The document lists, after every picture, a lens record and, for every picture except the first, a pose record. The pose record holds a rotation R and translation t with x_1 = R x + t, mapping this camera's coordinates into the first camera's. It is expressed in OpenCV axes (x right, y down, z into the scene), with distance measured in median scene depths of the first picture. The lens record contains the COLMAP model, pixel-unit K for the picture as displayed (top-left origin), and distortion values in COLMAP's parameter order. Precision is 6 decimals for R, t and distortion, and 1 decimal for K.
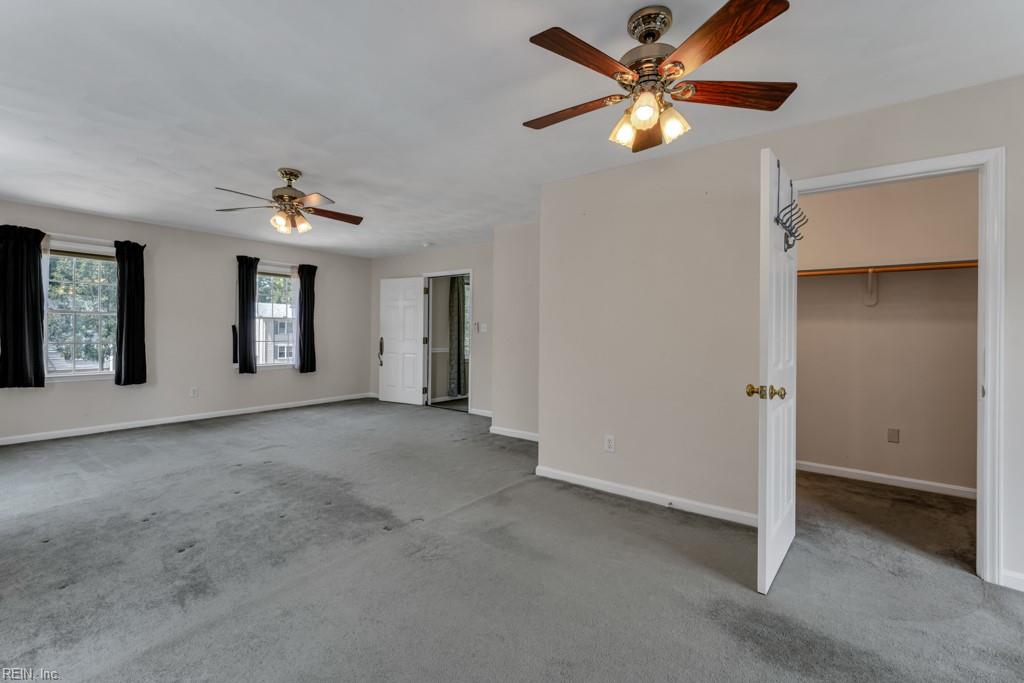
lens RADIAL K [[409.9, 0, 512.8], [0, 409.9, 336.9], [0, 0, 1]] dist [0.001846, 0.000262]
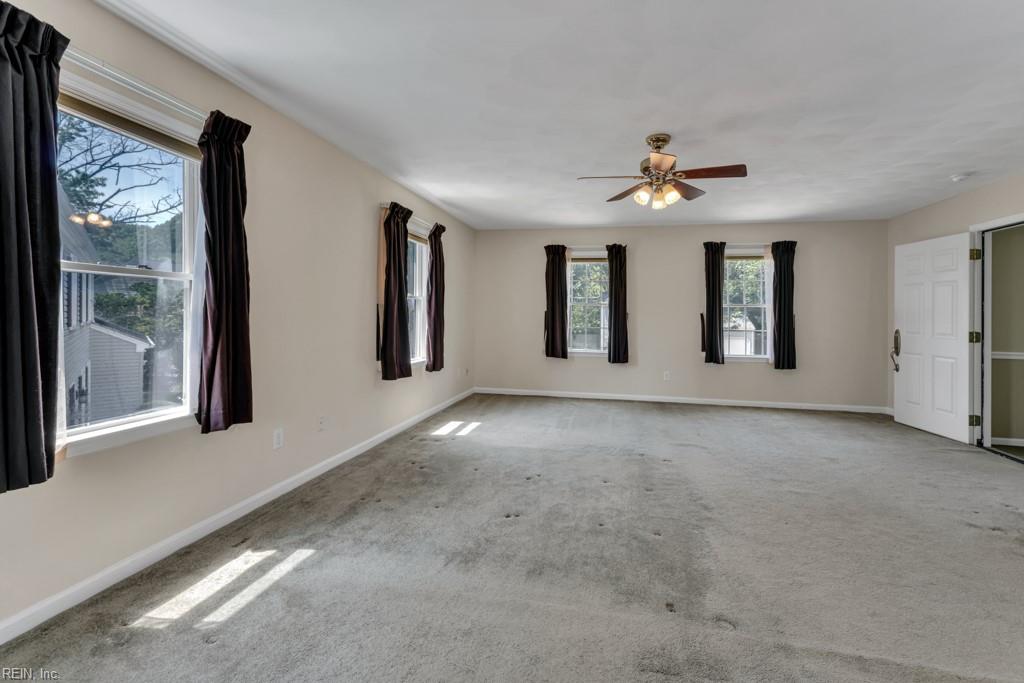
lens RADIAL K [[440.5, 0, 536.1], [0, 440.5, 316.7], [0, 0, 1]] dist [0.003994, 0.000629]
pose [[0.456409, 0.000422, -0.889770, 0.112187], [-0.021316, 0.999718, -0.010459, -0.001048], [0.889515, 0.023740, 0.456289, 0.209228]]
